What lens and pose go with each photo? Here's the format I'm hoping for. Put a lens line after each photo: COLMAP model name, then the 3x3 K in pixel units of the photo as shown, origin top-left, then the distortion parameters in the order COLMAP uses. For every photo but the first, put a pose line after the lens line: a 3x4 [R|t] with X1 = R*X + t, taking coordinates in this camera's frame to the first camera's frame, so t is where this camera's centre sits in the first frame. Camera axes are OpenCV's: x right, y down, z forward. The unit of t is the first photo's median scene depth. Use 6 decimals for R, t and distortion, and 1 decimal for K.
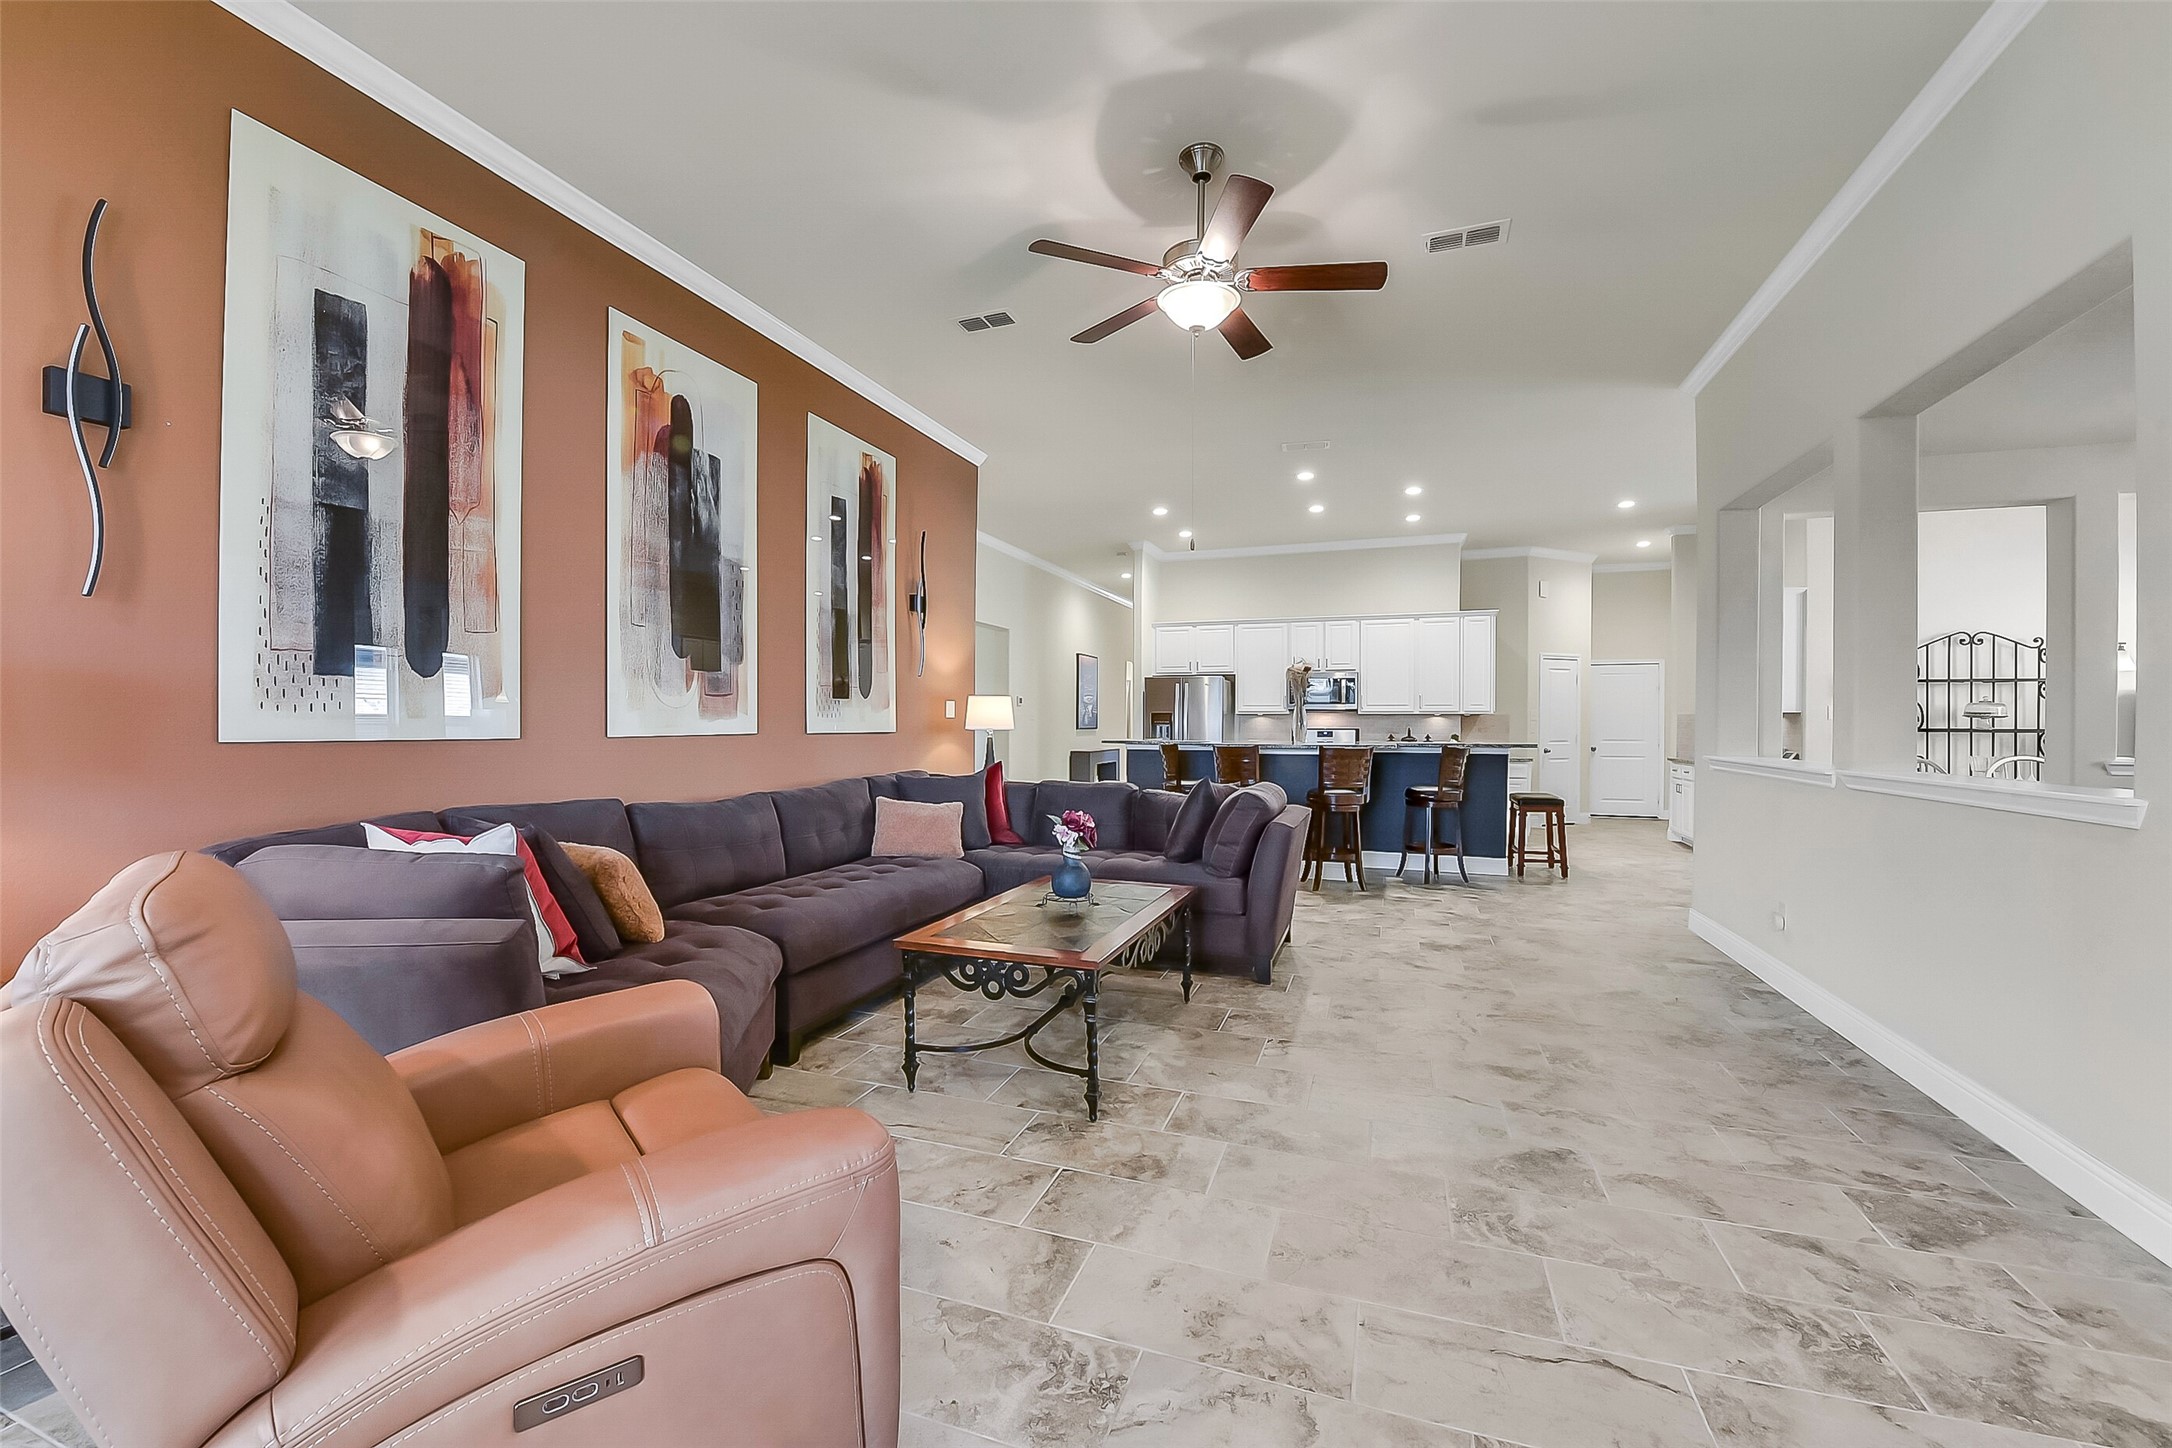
lens RADIAL K [[862.3, 0, 1083.0], [0, 862.3, 727.7], [0, 0, 1]] dist [-0.016999, -0.002391]
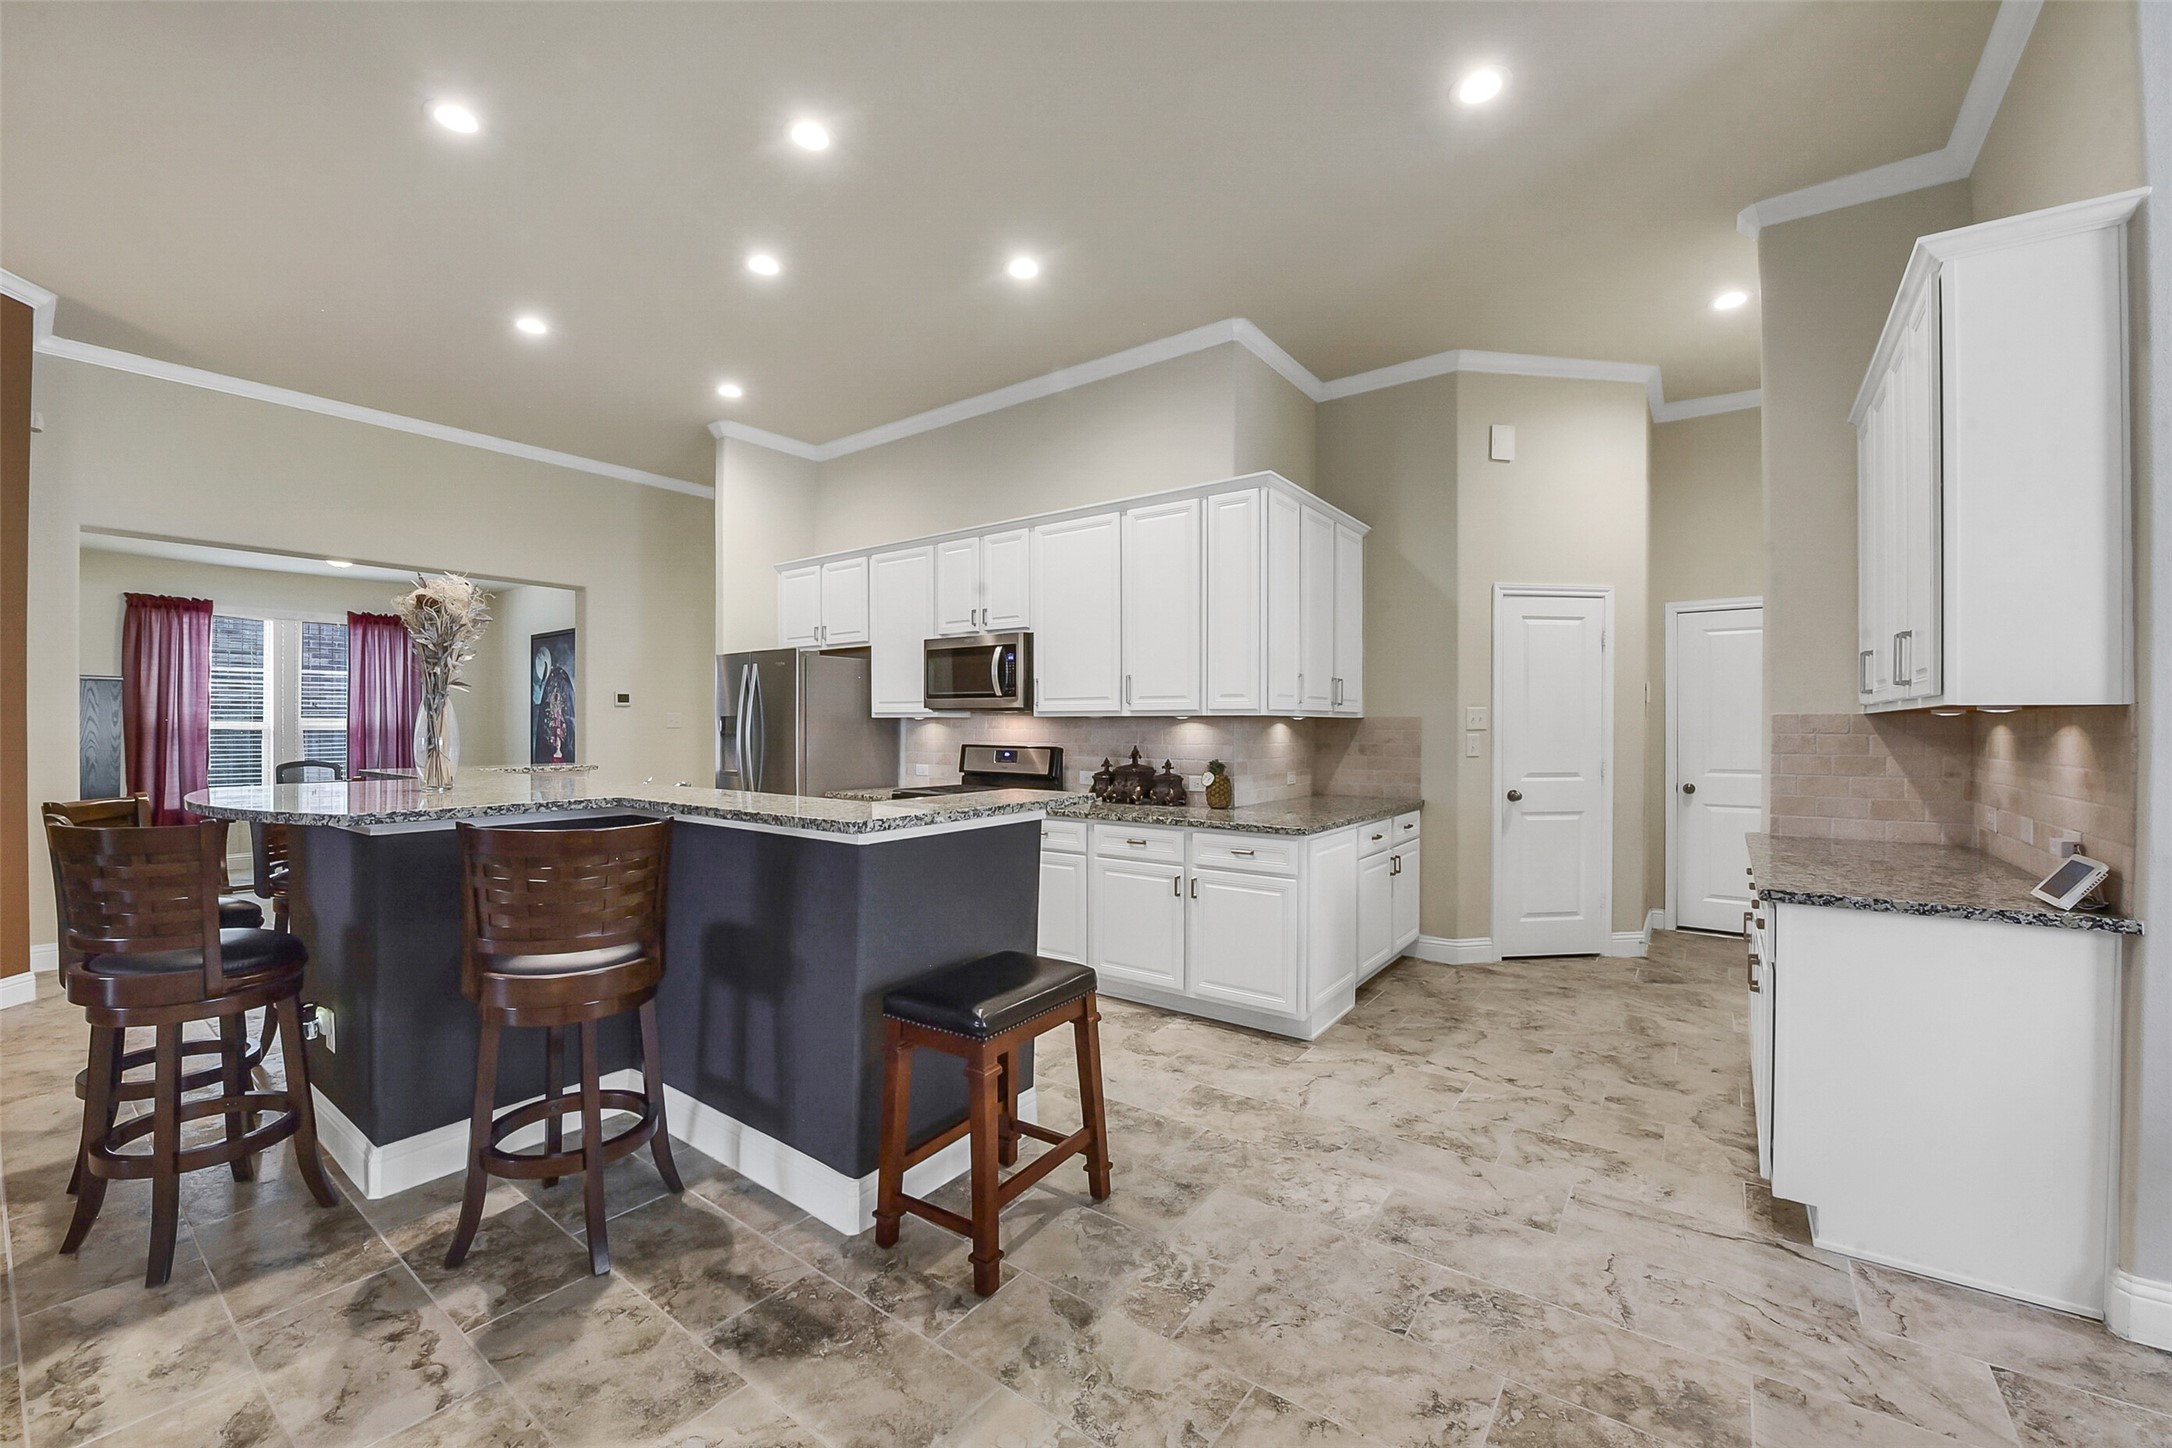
lens RADIAL K [[862.3, 0, 1083.0], [0, 862.3, 727.7], [0, 0, 1]] dist [-0.016999, -0.002391]
pose [[0.956535, 0.000413, -0.291617, 1.149930], [-0.000787, 0.999999, -0.001163, -0.021879], [0.291616, 0.001341, 0.956535, 1.251918]]
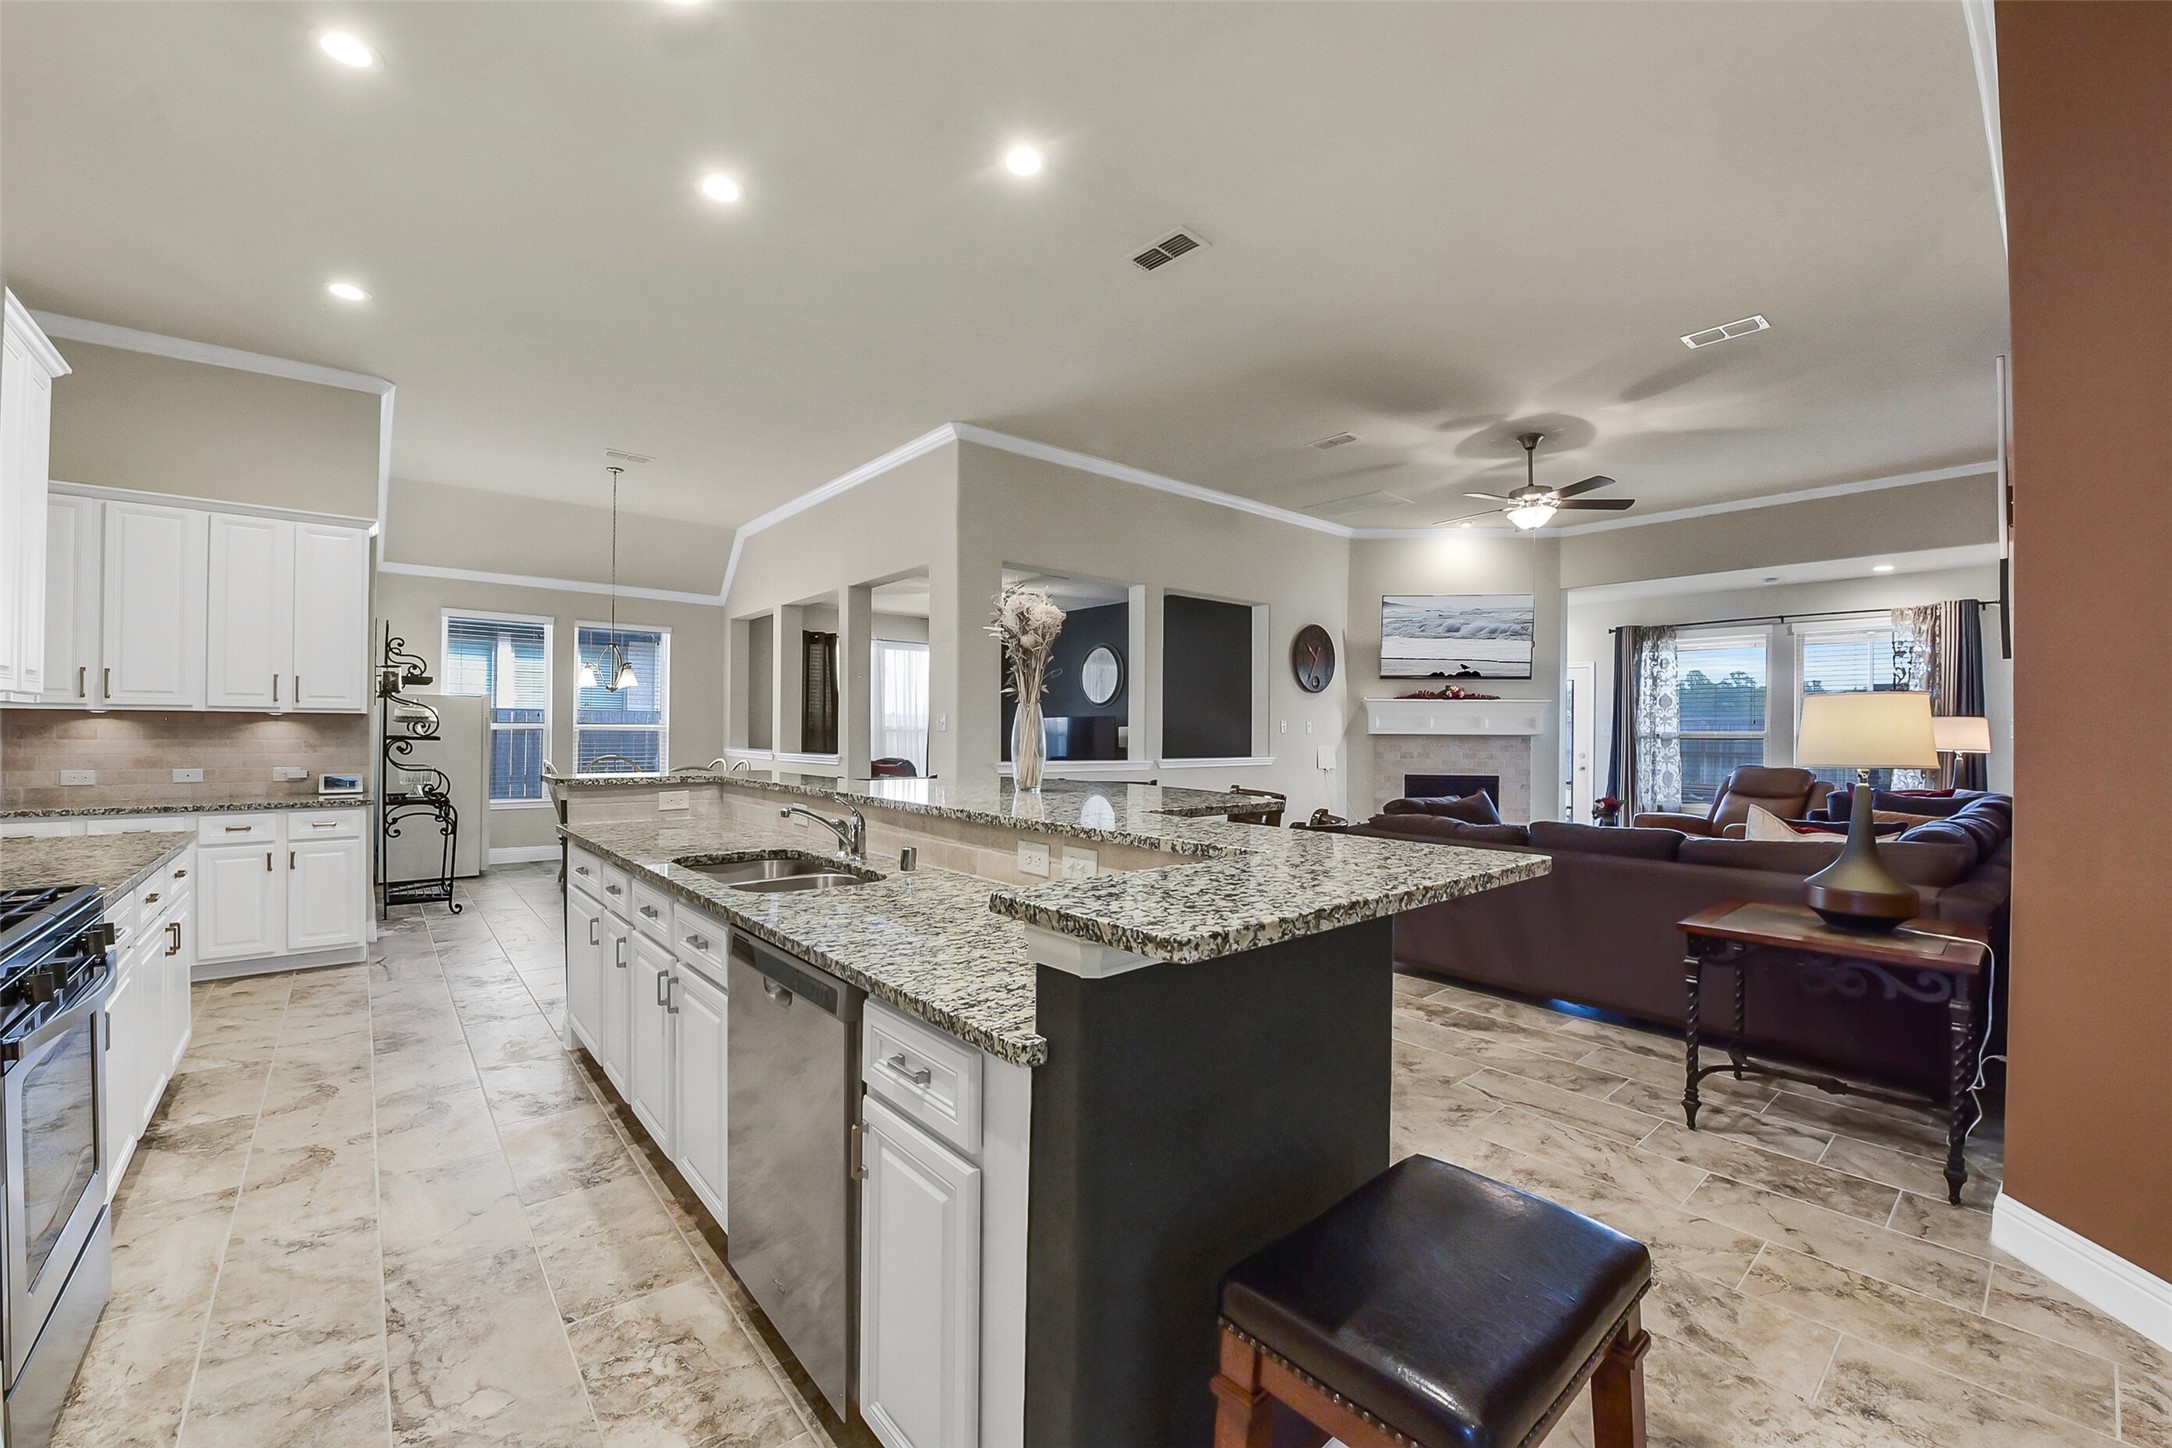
lens RADIAL K [[862.3, 0, 1083.0], [0, 862.3, 727.7], [0, 0, 1]] dist [-0.016999, -0.002391]
pose [[-0.865695, -0.008617, 0.500498, 0.031953], [-0.007747, 0.999963, 0.003817, -0.026770], [-0.500512, -0.000573, -0.865729, 2.383737]]
